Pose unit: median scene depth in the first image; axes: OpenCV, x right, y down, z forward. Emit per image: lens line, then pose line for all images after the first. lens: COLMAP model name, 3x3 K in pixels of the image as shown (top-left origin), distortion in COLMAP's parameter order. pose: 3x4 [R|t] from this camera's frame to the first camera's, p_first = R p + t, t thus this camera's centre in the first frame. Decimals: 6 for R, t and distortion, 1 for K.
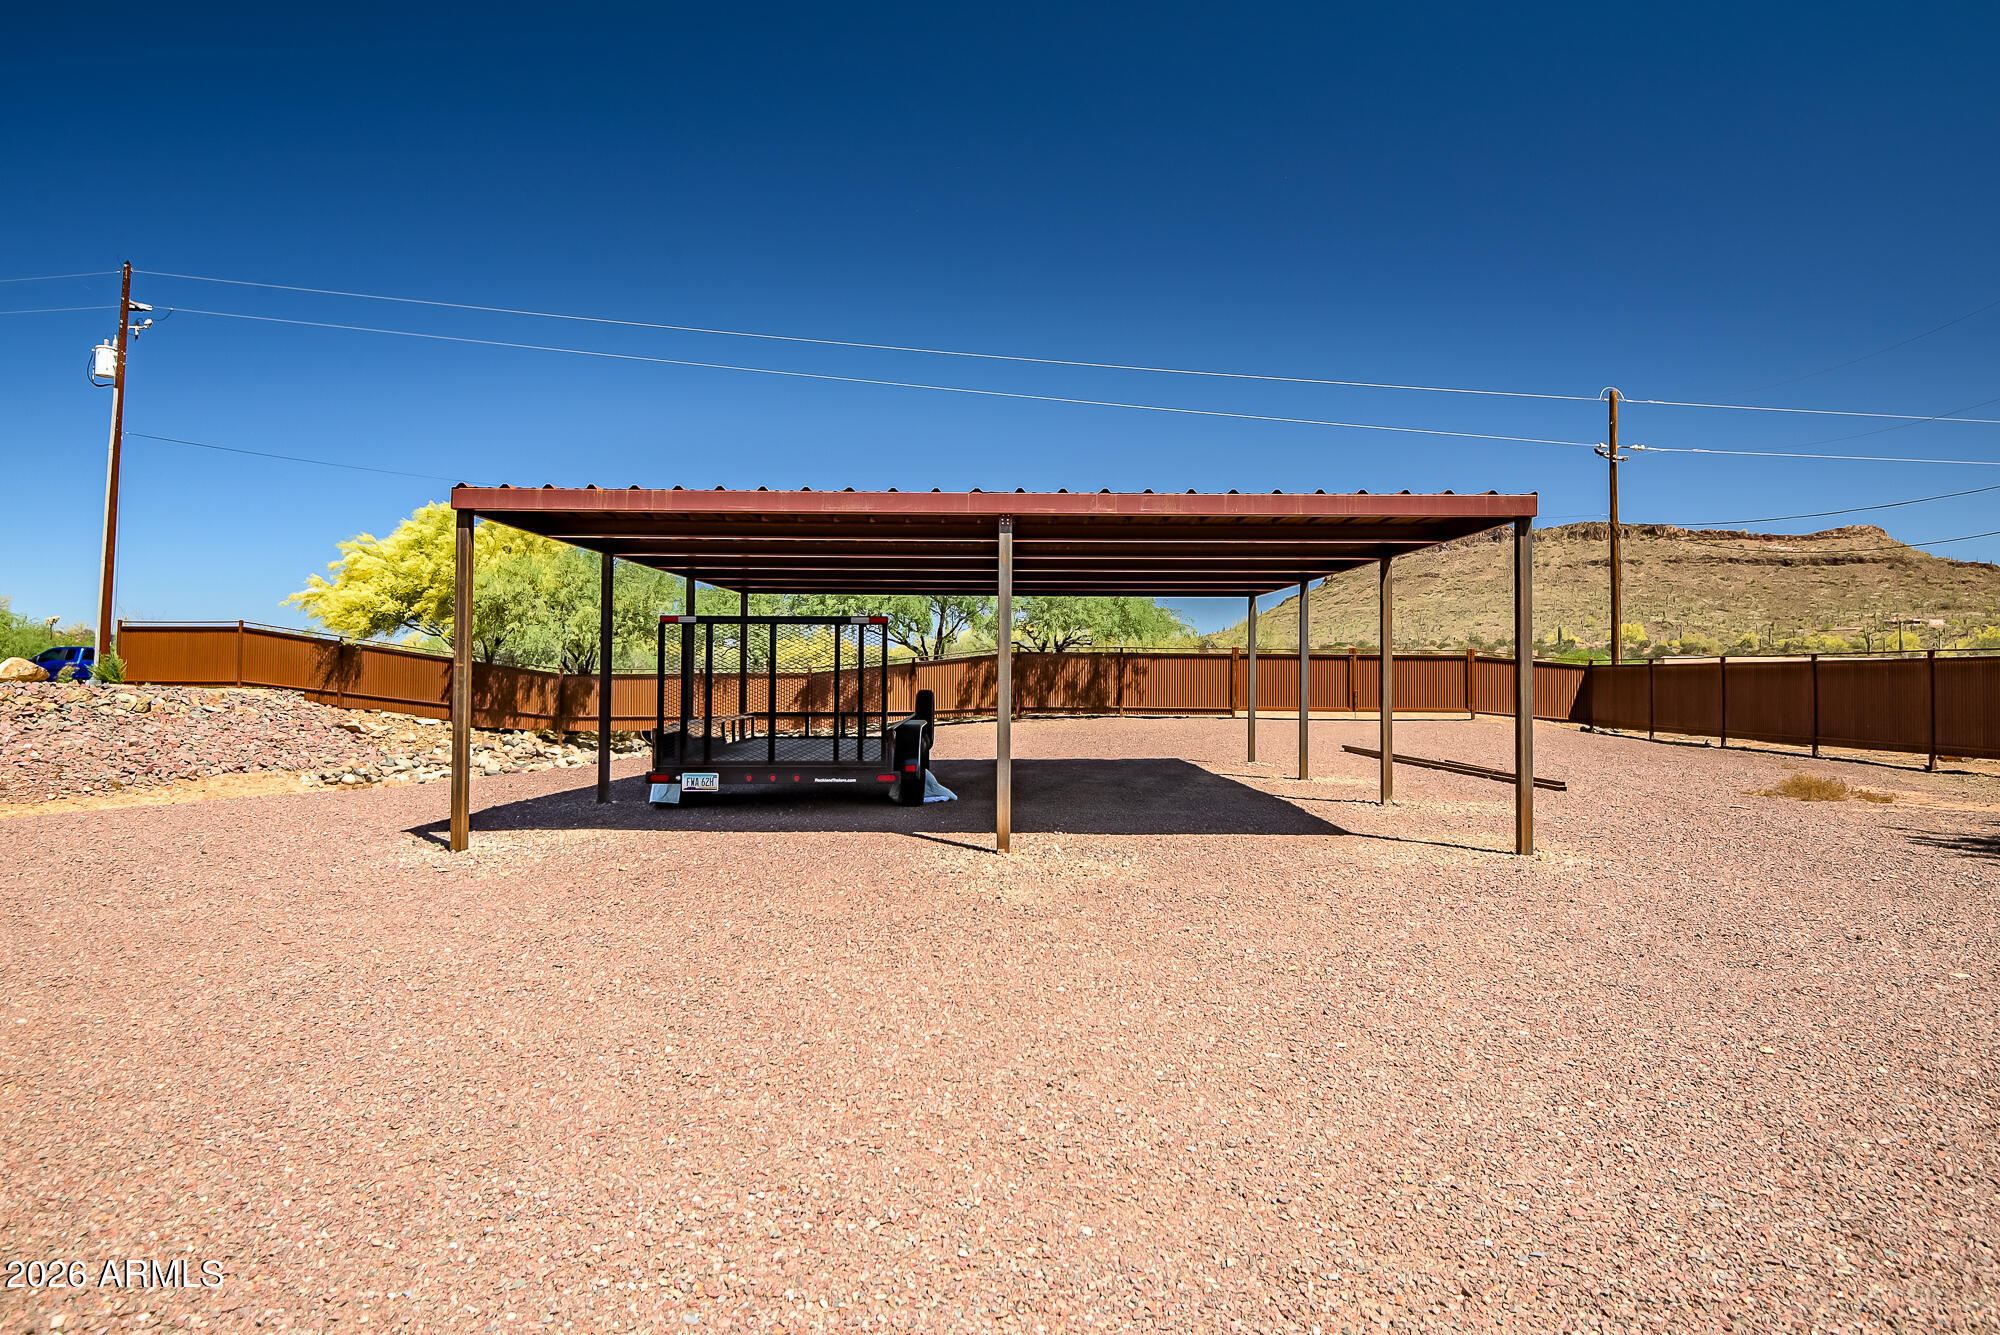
lens RADIAL K [[1189.5, 0, 1003.6], [0, 1189.5, 636.5], [0, 0, 1]] dist [0.002781, 0.000423]
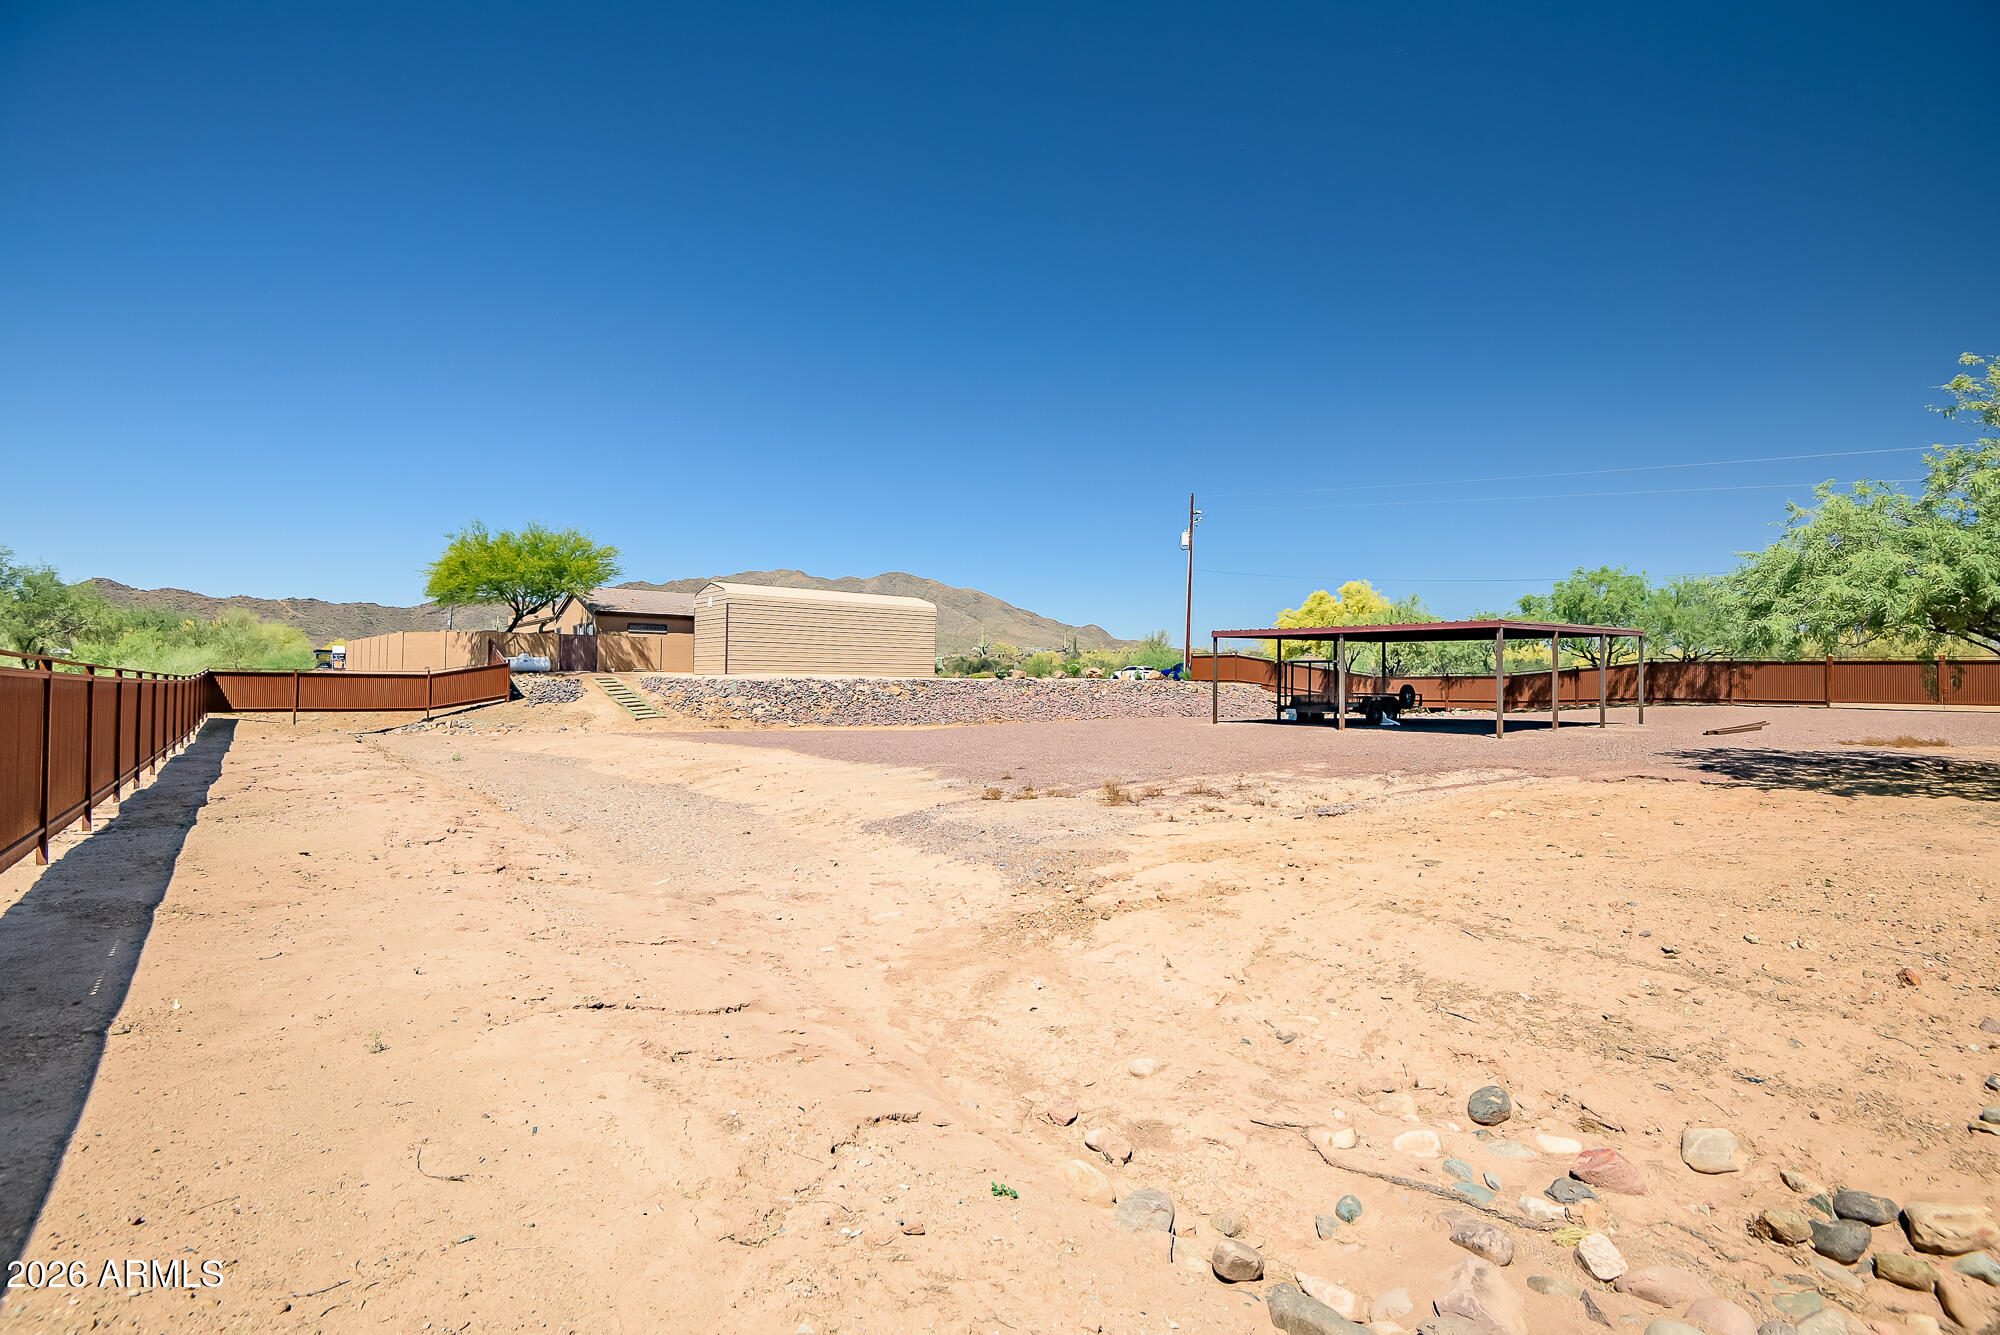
lens RADIAL K [[918.9, 0, 1000.0], [0, 918.9, 667.5], [0, 0, 1]] dist [-0.000828, -0.000204]
pose [[0.635366, -0.006481, -0.772184, 0.399557], [0.029456, 0.999440, 0.015849, -0.024620], [0.771649, -0.032815, 0.635201, -0.420974]]
